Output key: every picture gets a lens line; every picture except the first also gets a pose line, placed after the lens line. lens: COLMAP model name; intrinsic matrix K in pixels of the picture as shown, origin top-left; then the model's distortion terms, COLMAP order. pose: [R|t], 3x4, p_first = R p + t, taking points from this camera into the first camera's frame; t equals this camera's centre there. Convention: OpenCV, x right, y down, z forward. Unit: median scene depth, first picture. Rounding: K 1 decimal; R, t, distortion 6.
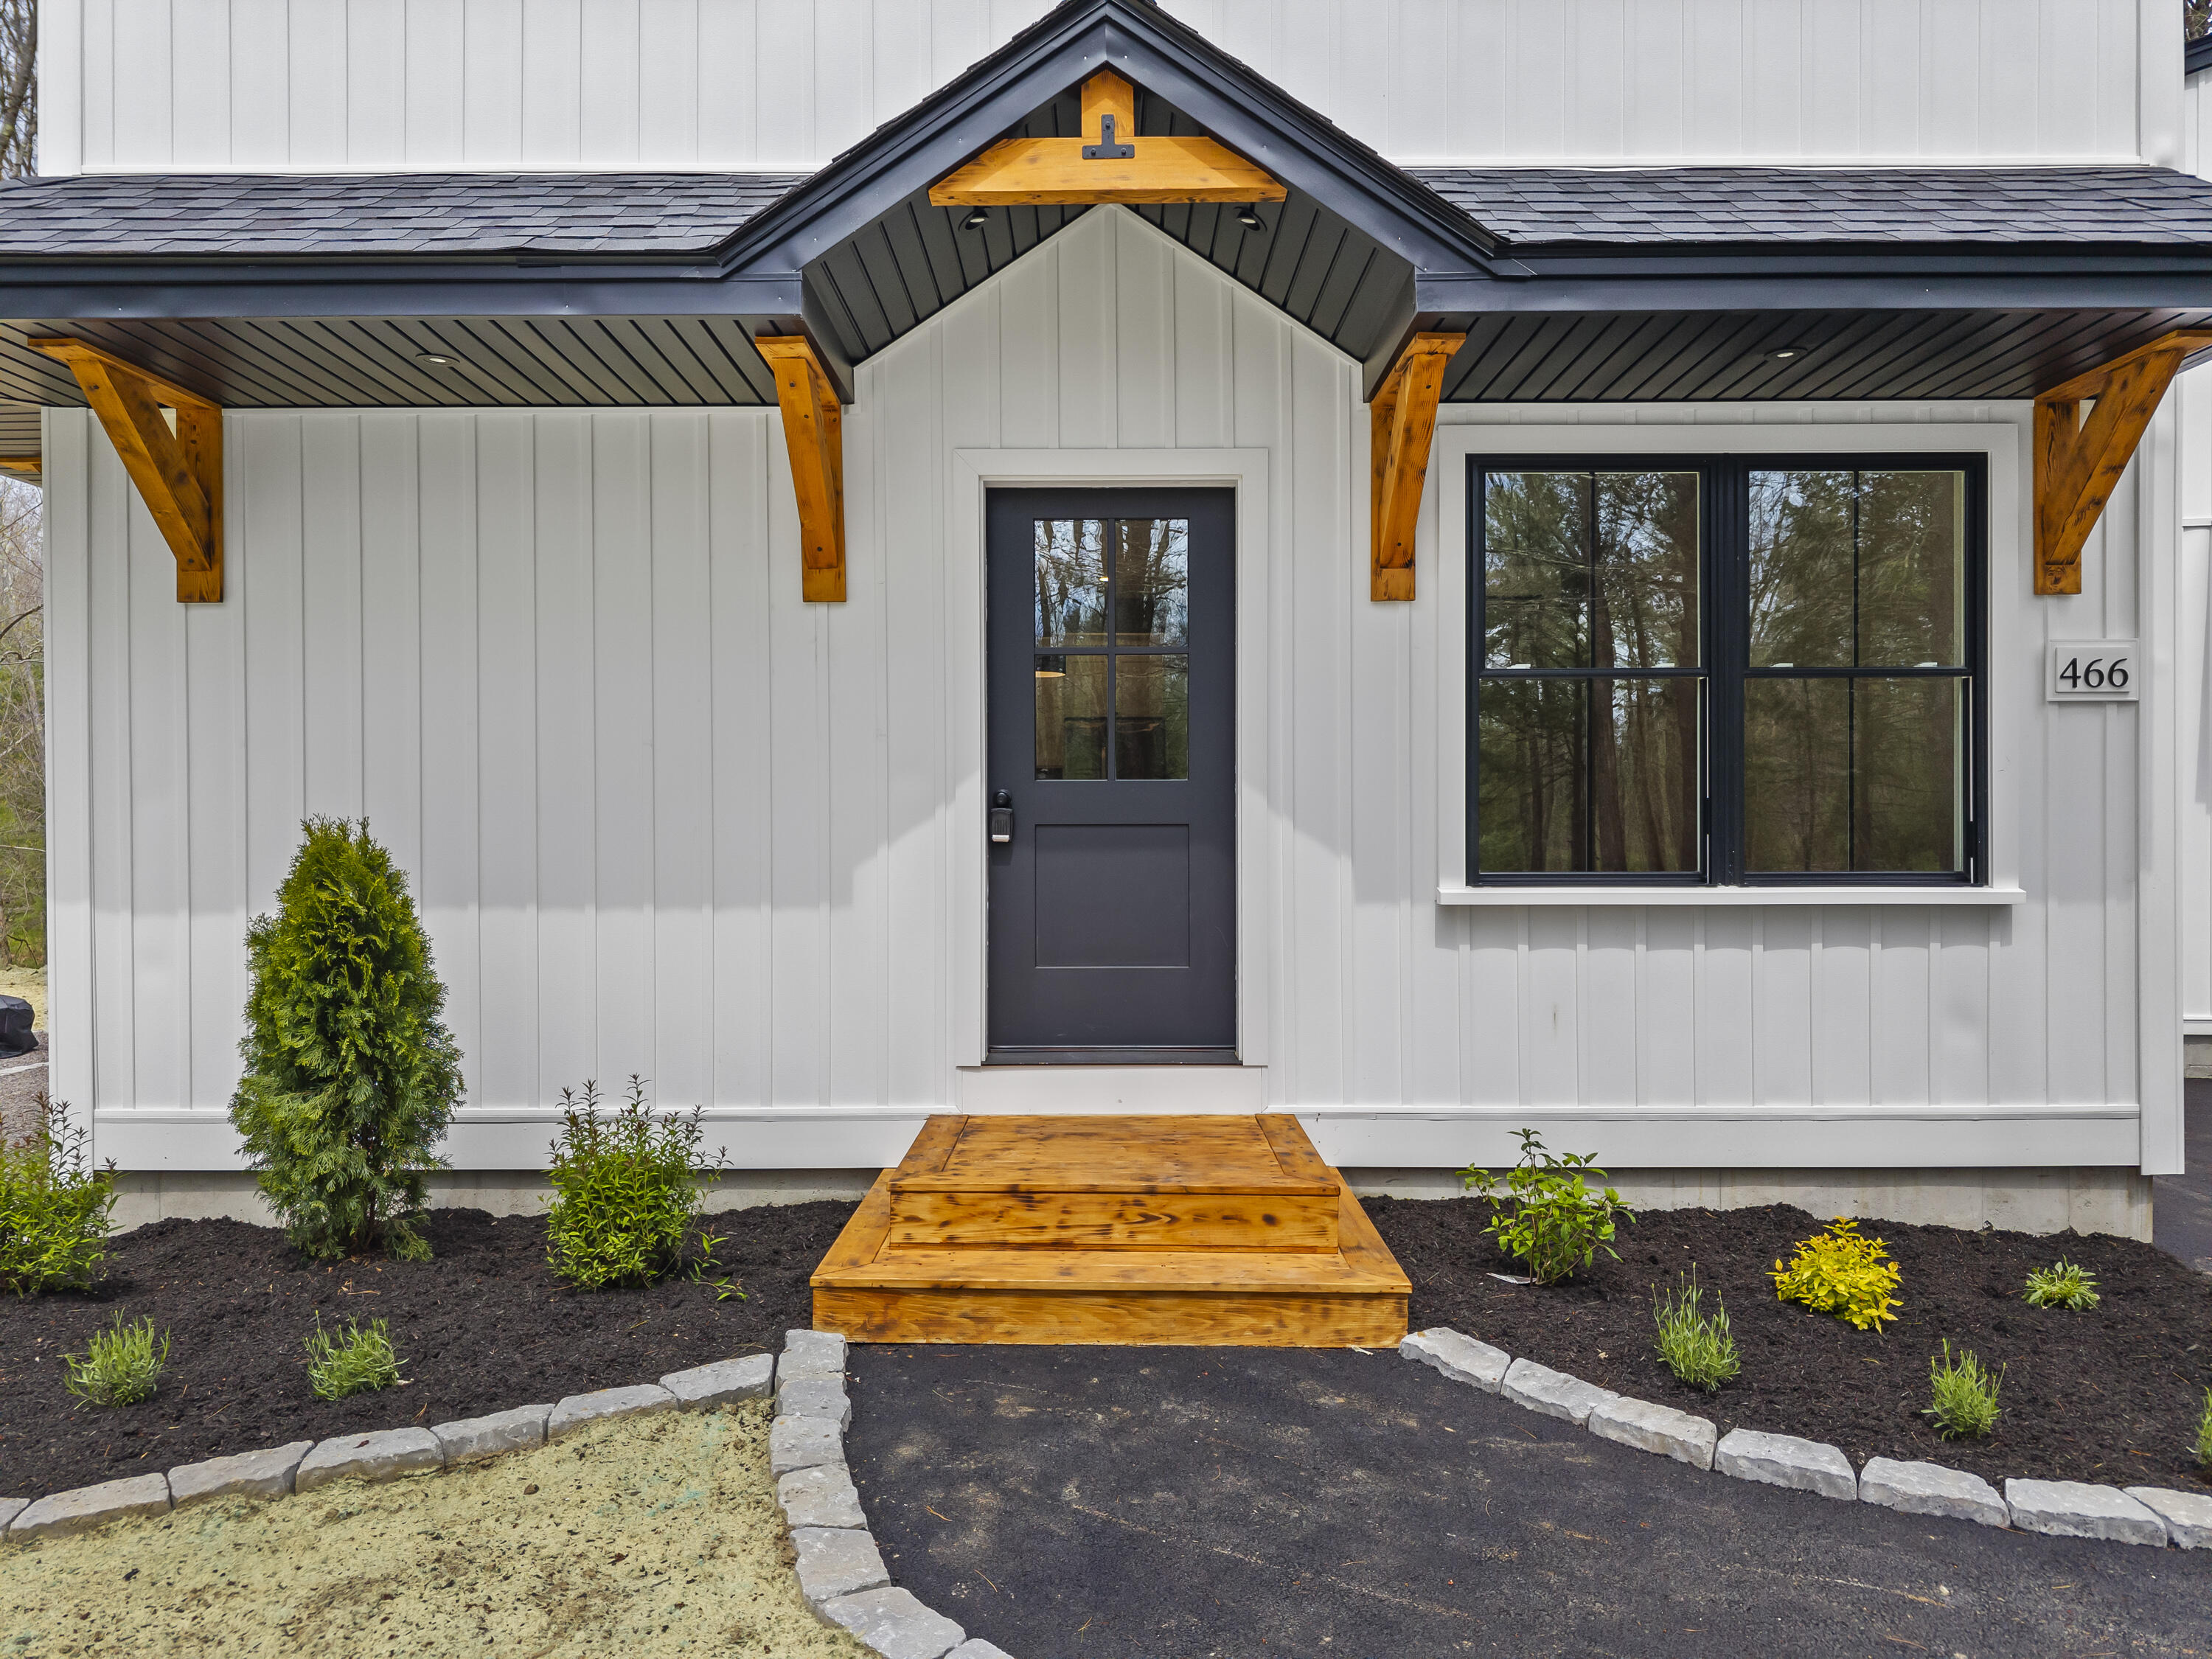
lens RADIAL K [[1474.7, 0, 1099.5], [0, 1474.7, 832.2], [0, 0, 1]] dist [0.038848, -0.037895]
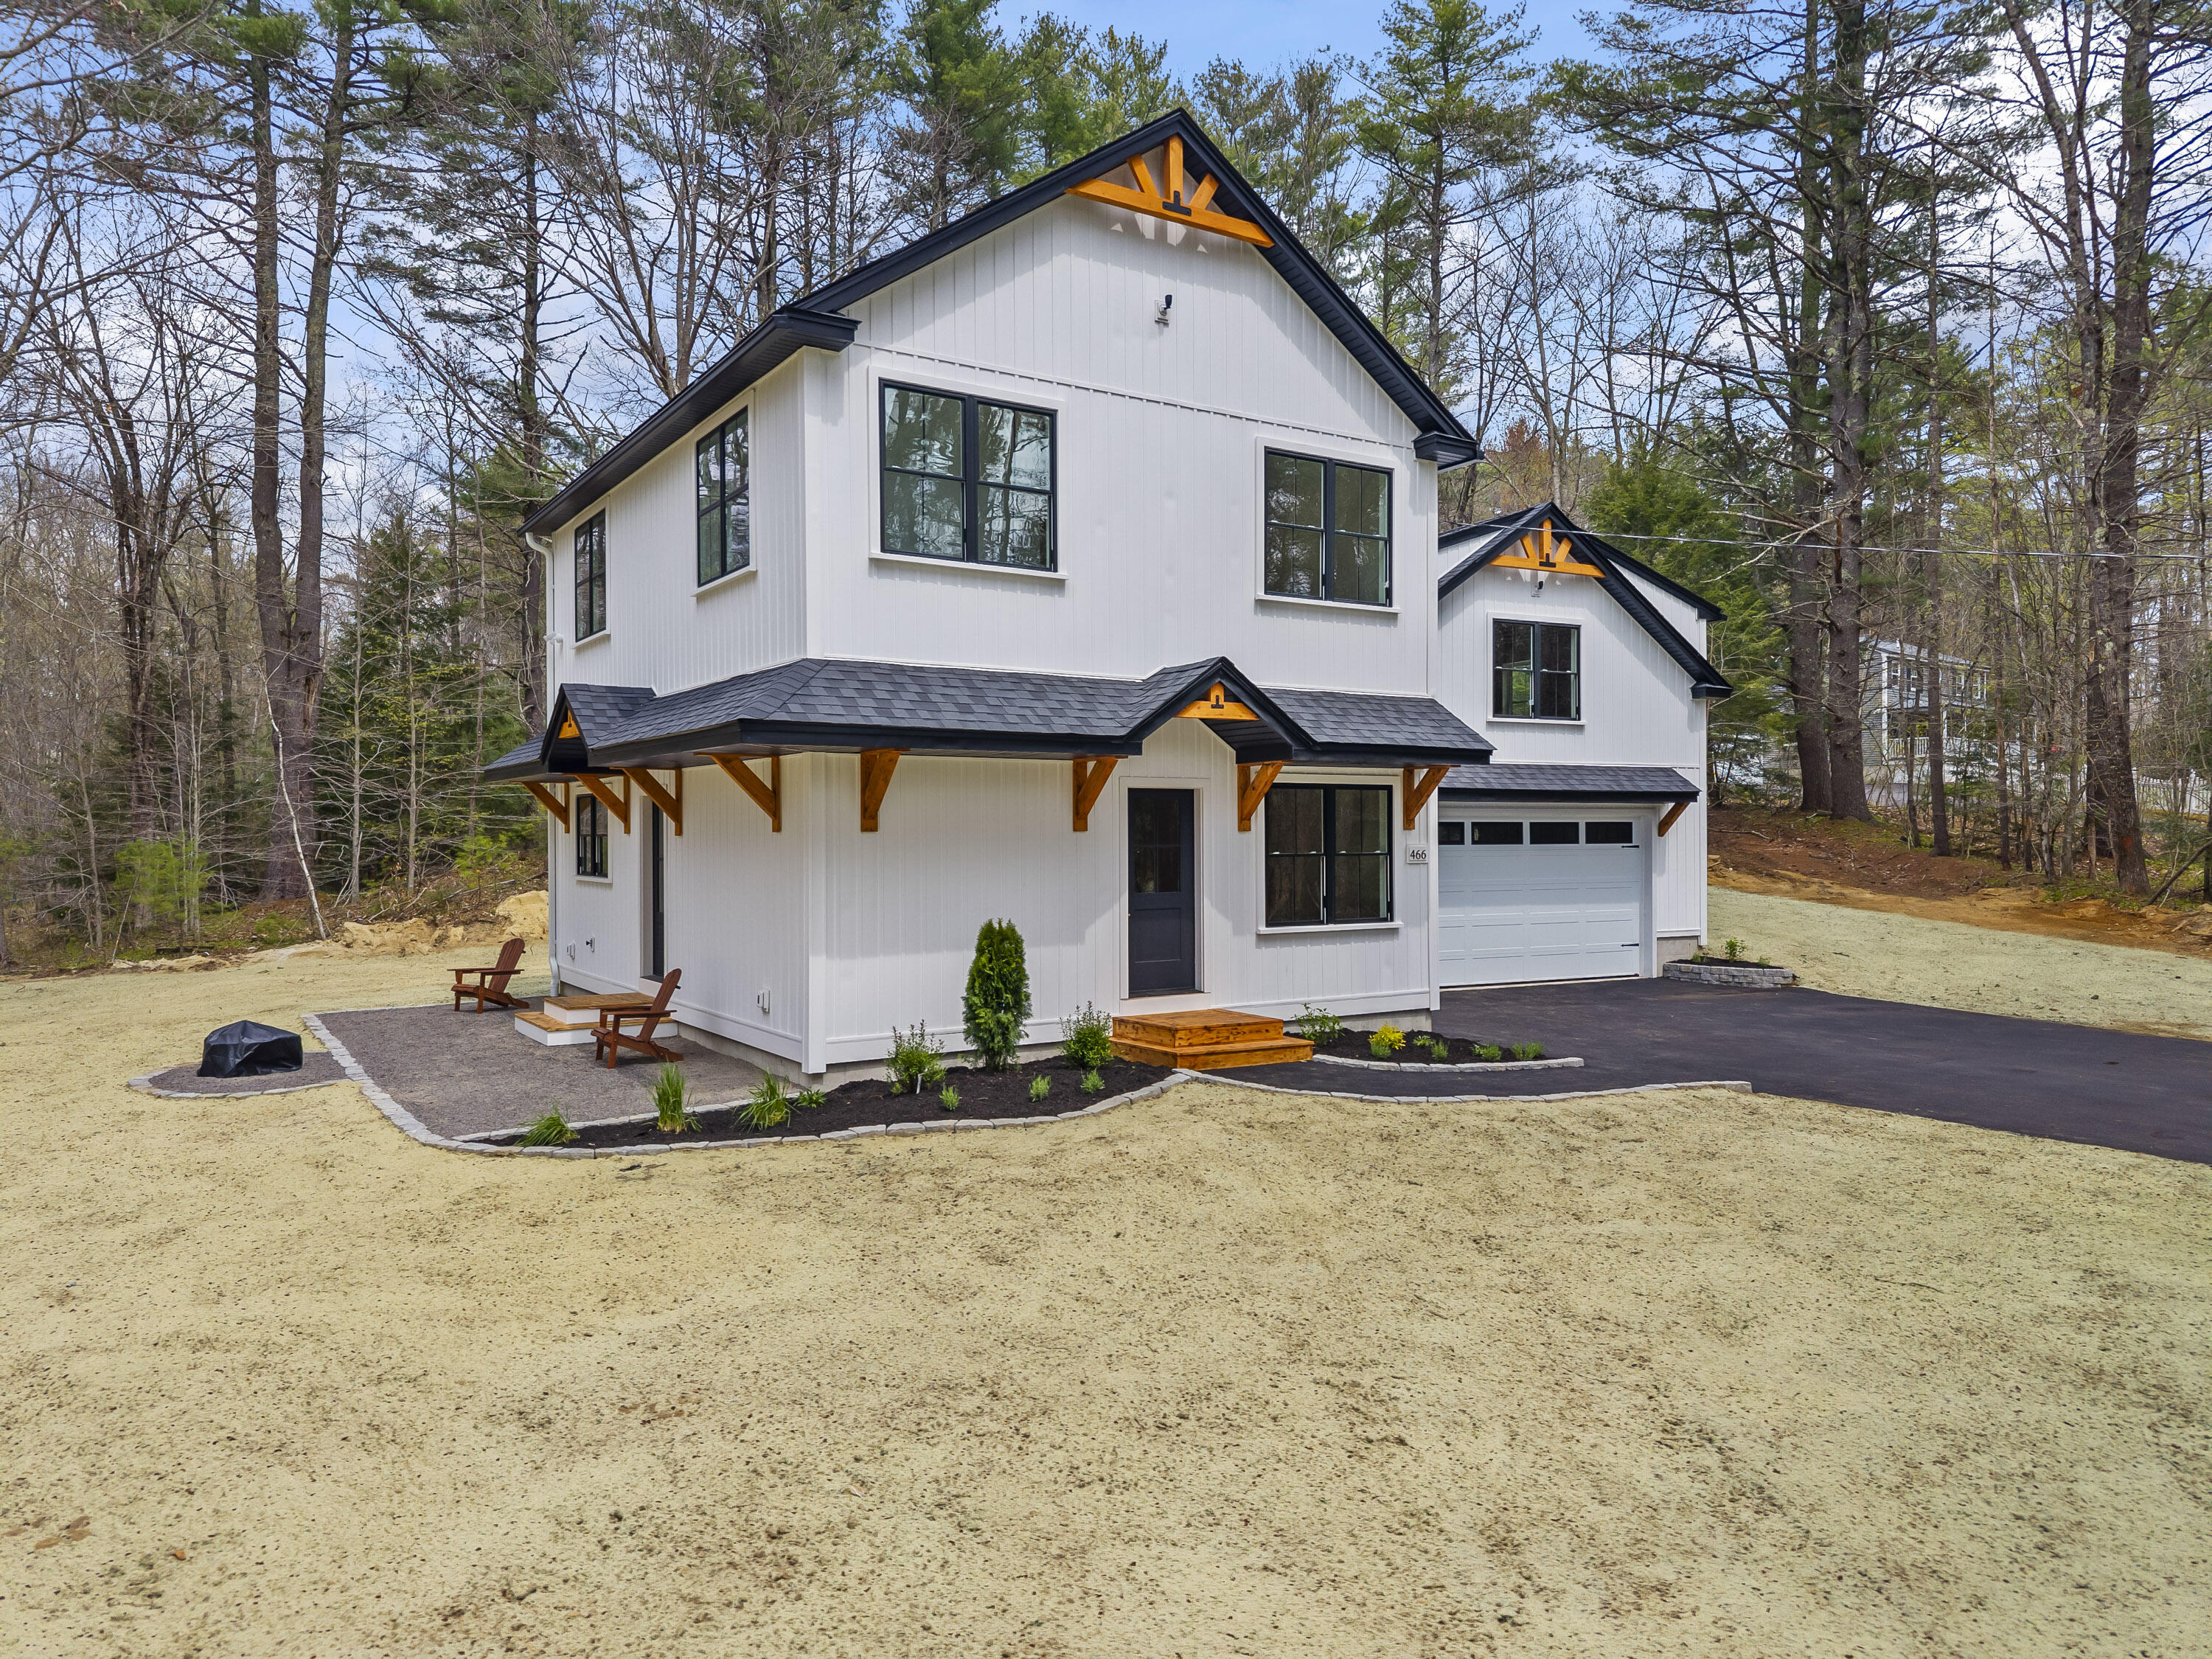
lens RADIAL K [[1474.7, 0, 1099.5], [0, 1474.7, 832.2], [0, 0, 1]] dist [0.038848, -0.037895]
pose [[0.838440, 0.000346, 0.544994, -1.630463], [0.009173, 0.999849, -0.014748, -0.113981], [-0.544917, 0.017364, 0.838310, -1.287006]]
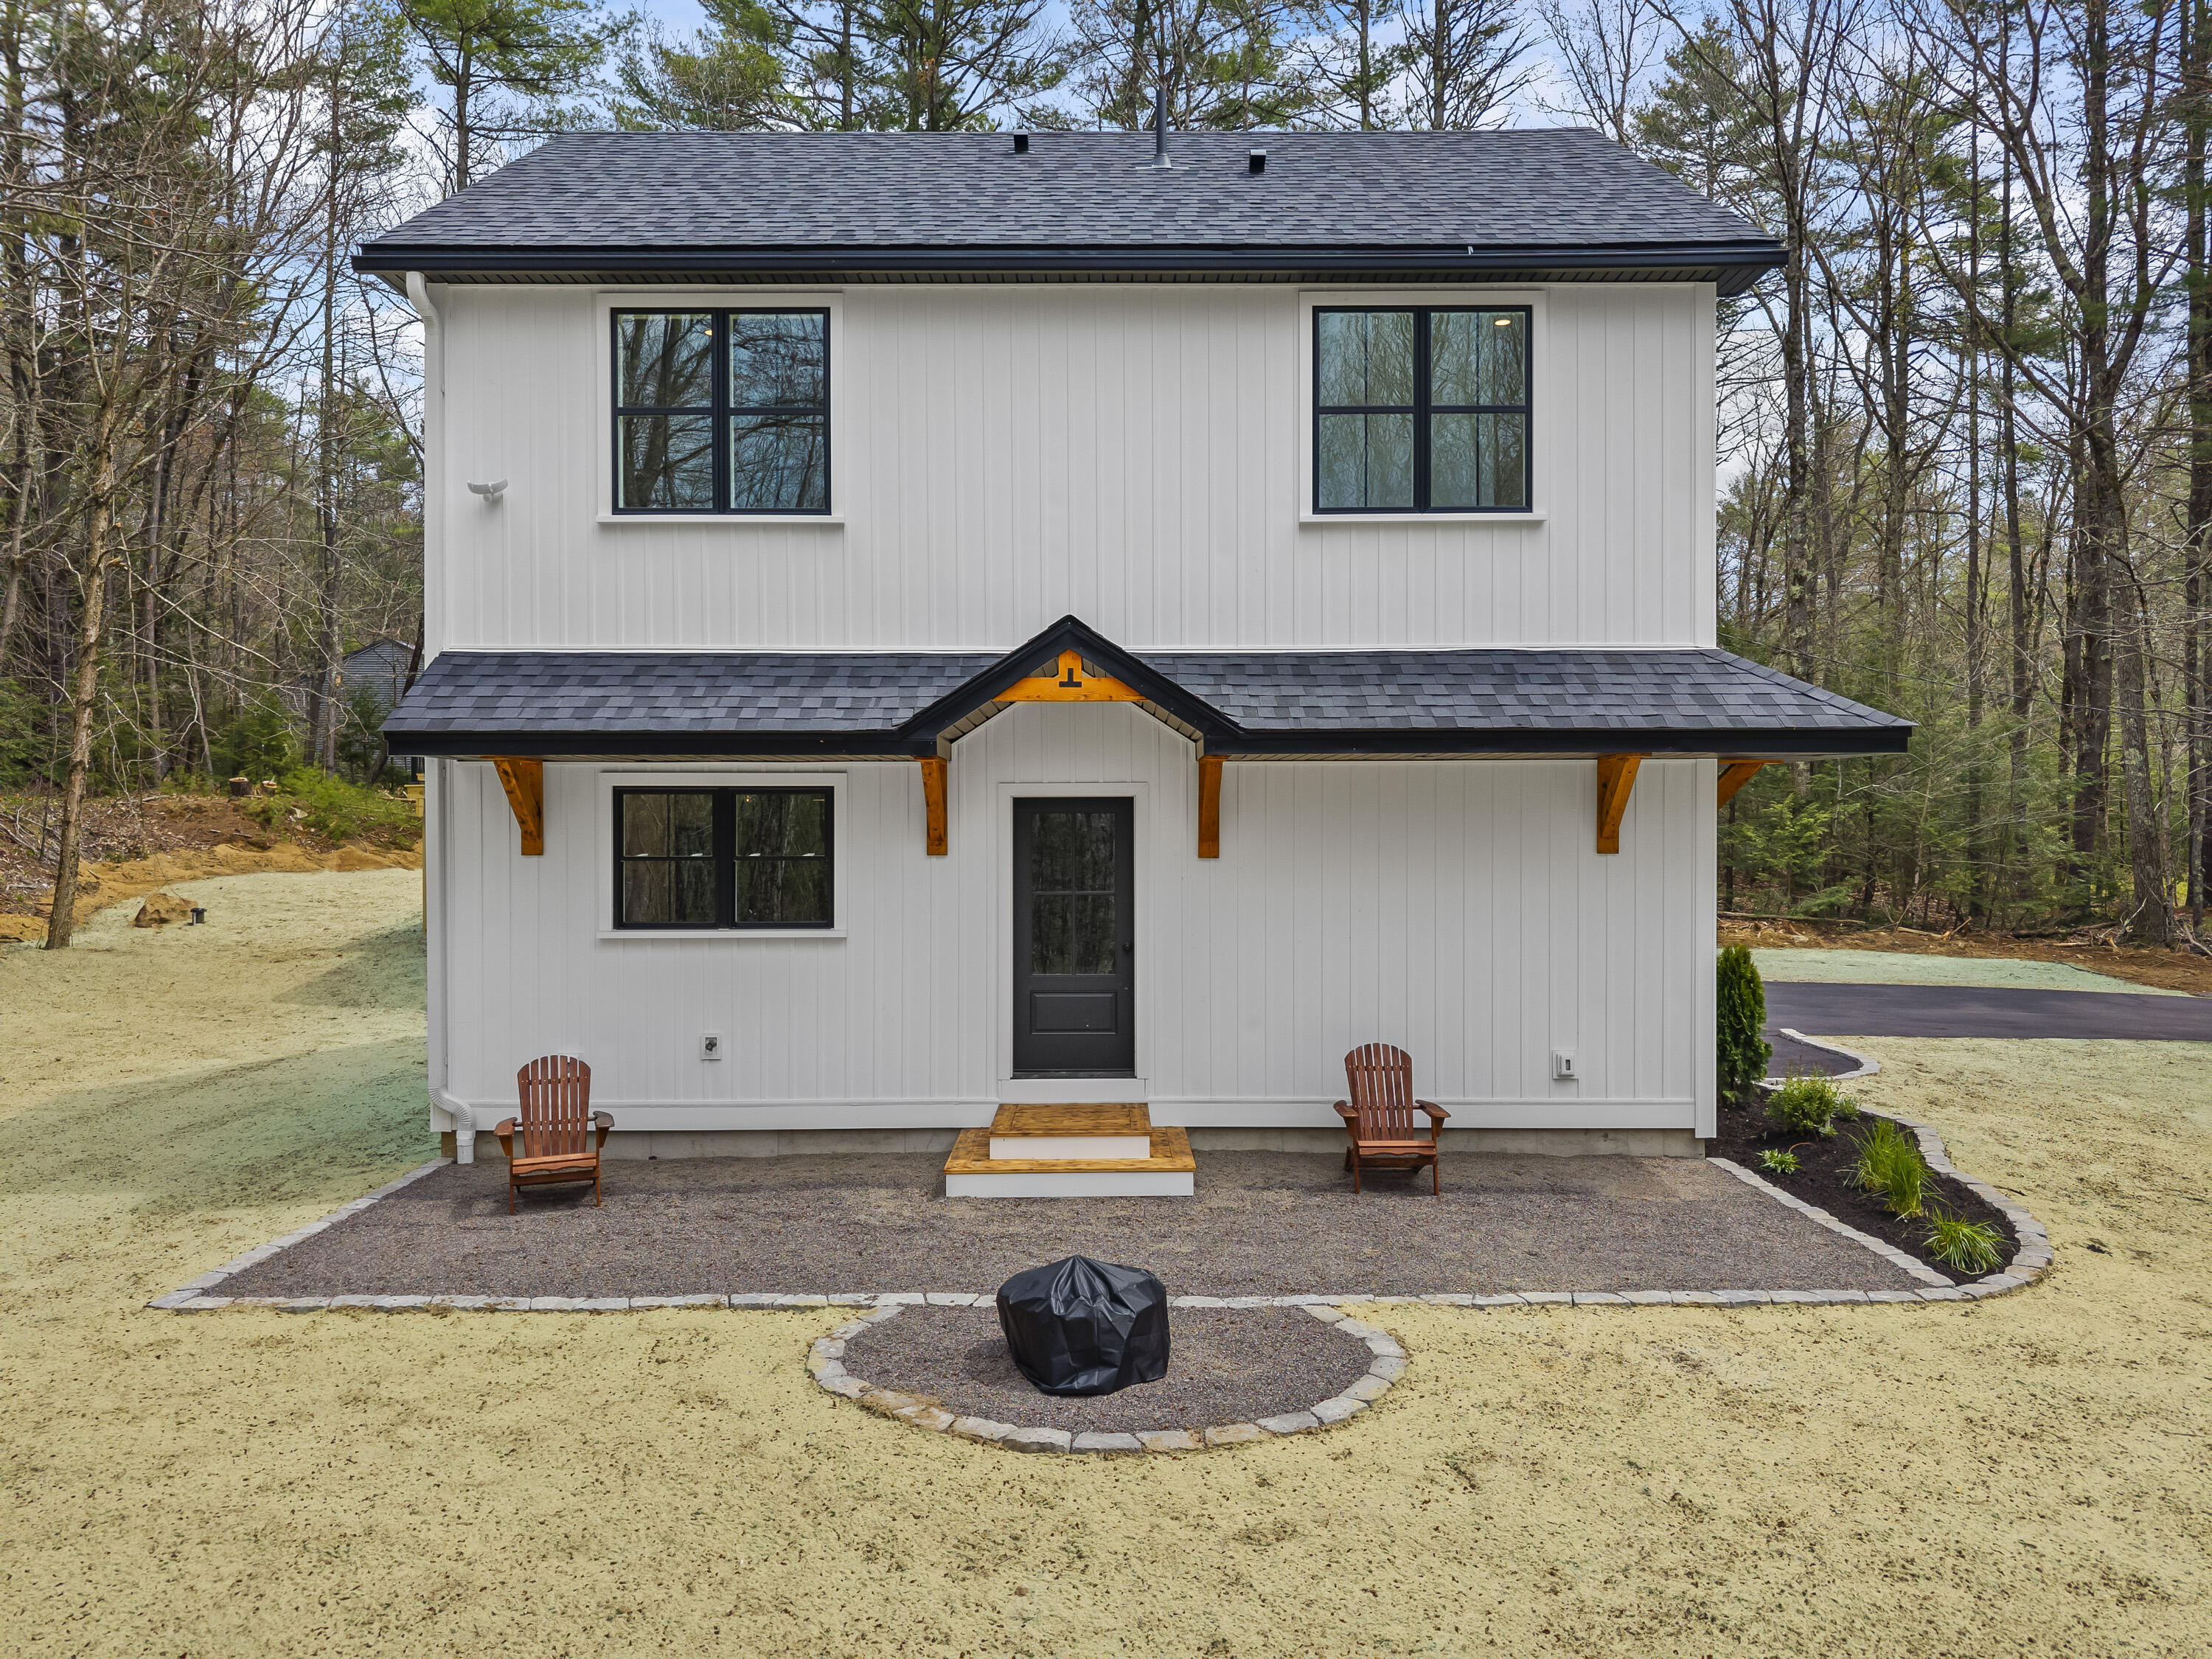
lens RADIAL K [[1474.7, 0, 1099.5], [0, 1474.7, 832.2], [0, 0, 1]] dist [0.038848, -0.037895]
pose [[0.999930, -0.002053, 0.011622, 0.019885], [0.002349, 0.999671, -0.025531, -0.134917], [-0.011566, 0.025557, 0.999606, -1.093156]]
